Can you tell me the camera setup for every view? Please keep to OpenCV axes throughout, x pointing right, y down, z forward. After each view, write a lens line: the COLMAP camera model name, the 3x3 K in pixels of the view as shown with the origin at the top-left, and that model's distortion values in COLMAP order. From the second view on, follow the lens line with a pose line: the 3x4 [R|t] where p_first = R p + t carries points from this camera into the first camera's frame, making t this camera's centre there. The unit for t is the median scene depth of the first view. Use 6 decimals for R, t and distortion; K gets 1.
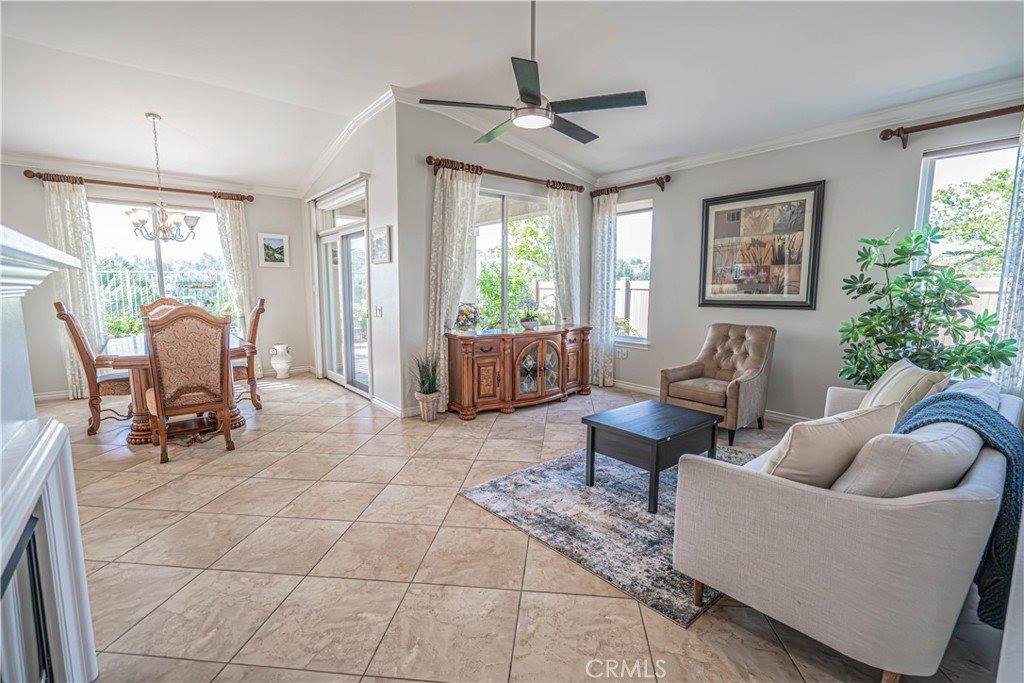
lens RADIAL K [[460.6, 0, 513.4], [0, 460.6, 349.9], [0, 0, 1]] dist [-0.005643, 0.002332]
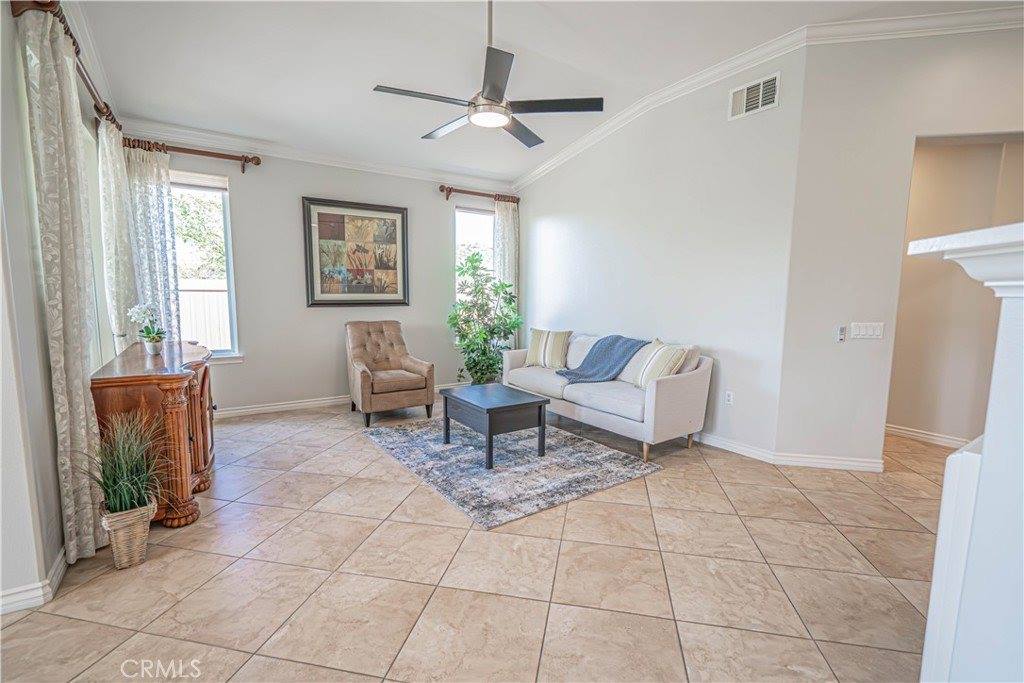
lens RADIAL K [[460.6, 0, 519.7], [0, 460.6, 348.3], [0, 0, 1]] dist [-0.005643, 0.002332]
pose [[0.081082, -0.118576, 0.989629, -0.552170], [0.125923, 0.986161, 0.107843, -0.060050], [-0.988721, 0.115873, 0.094891, 0.500874]]
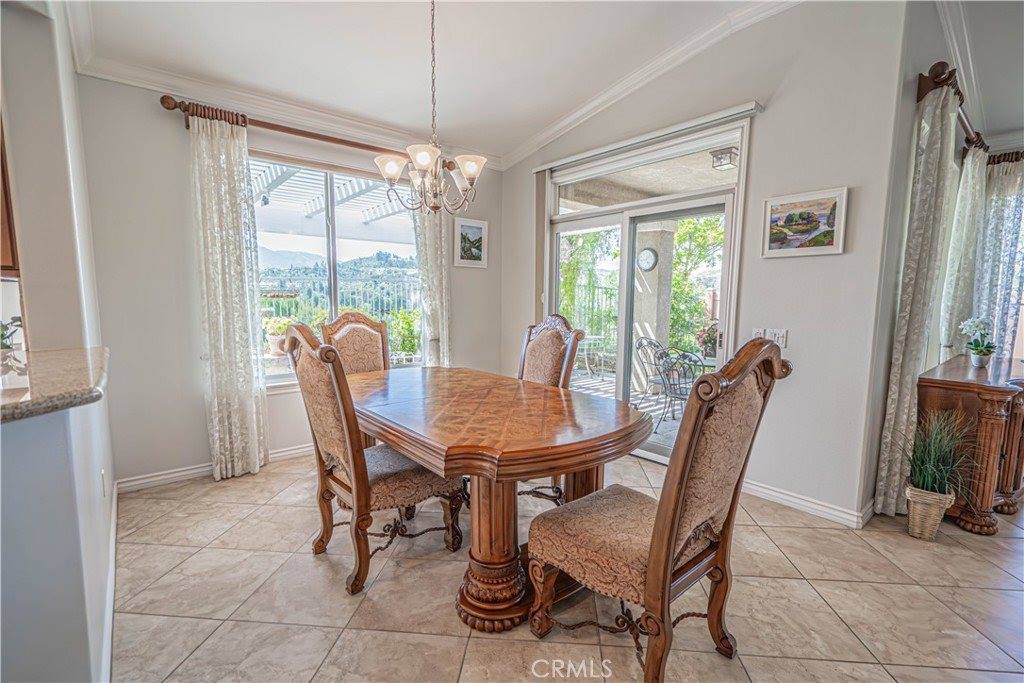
lens RADIAL K [[460.6, 0, 509.9], [0, 460.6, 348.3], [0, 0, 1]] dist [-0.005643, 0.002332]
pose [[0.999831, 0.004107, 0.017908, -0.643713], [-0.003571, 0.999548, -0.029863, -0.051268], [-0.018023, 0.029794, 0.999394, 0.421074]]
